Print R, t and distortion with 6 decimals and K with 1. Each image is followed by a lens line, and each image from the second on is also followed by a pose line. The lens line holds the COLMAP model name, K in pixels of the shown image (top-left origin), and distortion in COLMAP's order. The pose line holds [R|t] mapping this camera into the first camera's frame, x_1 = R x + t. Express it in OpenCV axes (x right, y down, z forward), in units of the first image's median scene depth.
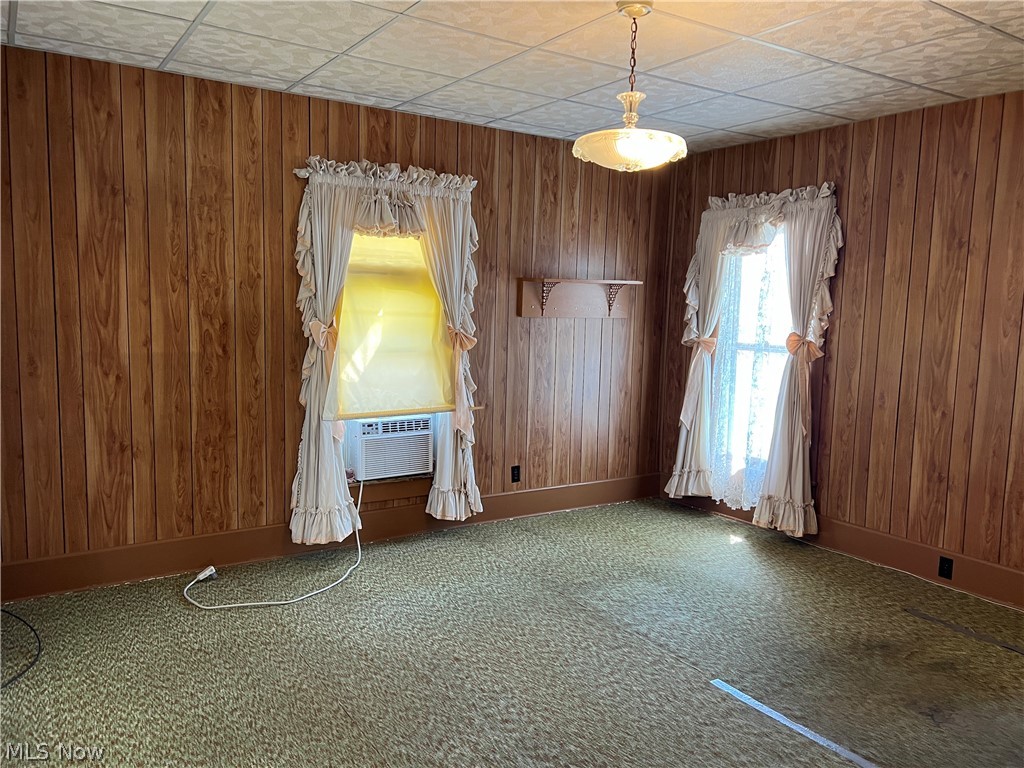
lens RADIAL K [[758.6, 0, 509.5], [0, 758.6, 377.6], [0, 0, 1]] dist [0.072526, -0.103588]
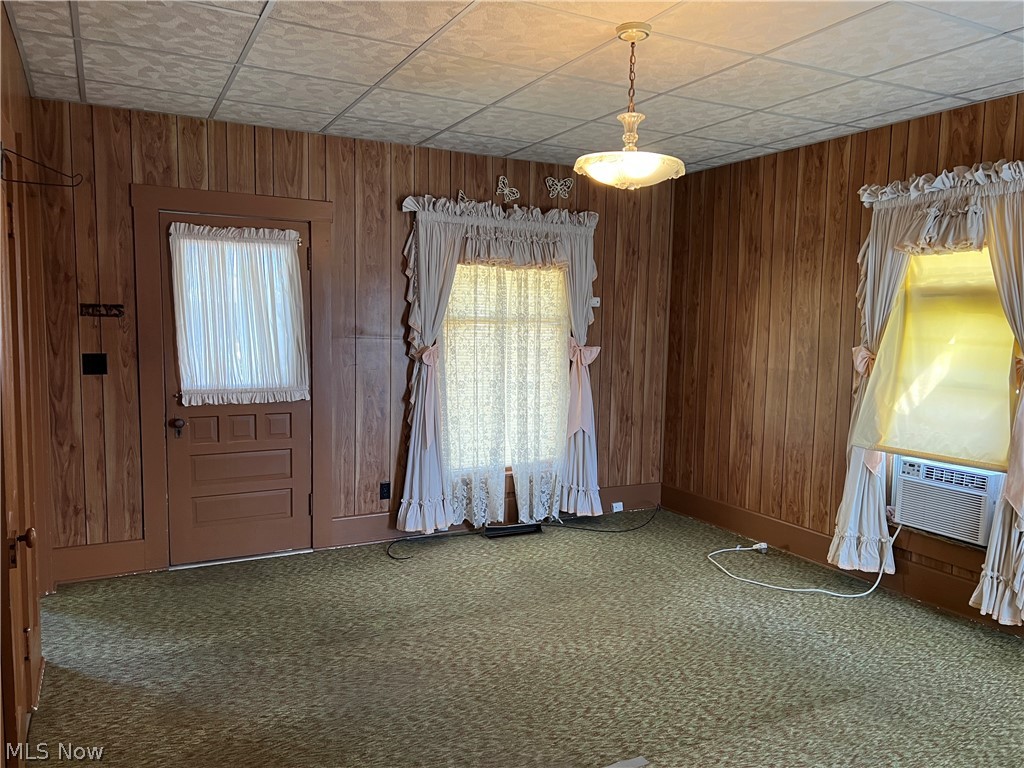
lens RADIAL K [[764.1, 0, 518.8], [0, 764.1, 382.1], [0, 0, 1]] dist [0.080838, -0.101223]
pose [[-0.095100, 0.059082, -0.993713, 0.802133], [-0.117776, 0.990558, 0.070166, -0.046009], [0.988476, 0.123708, -0.087244, 0.639425]]
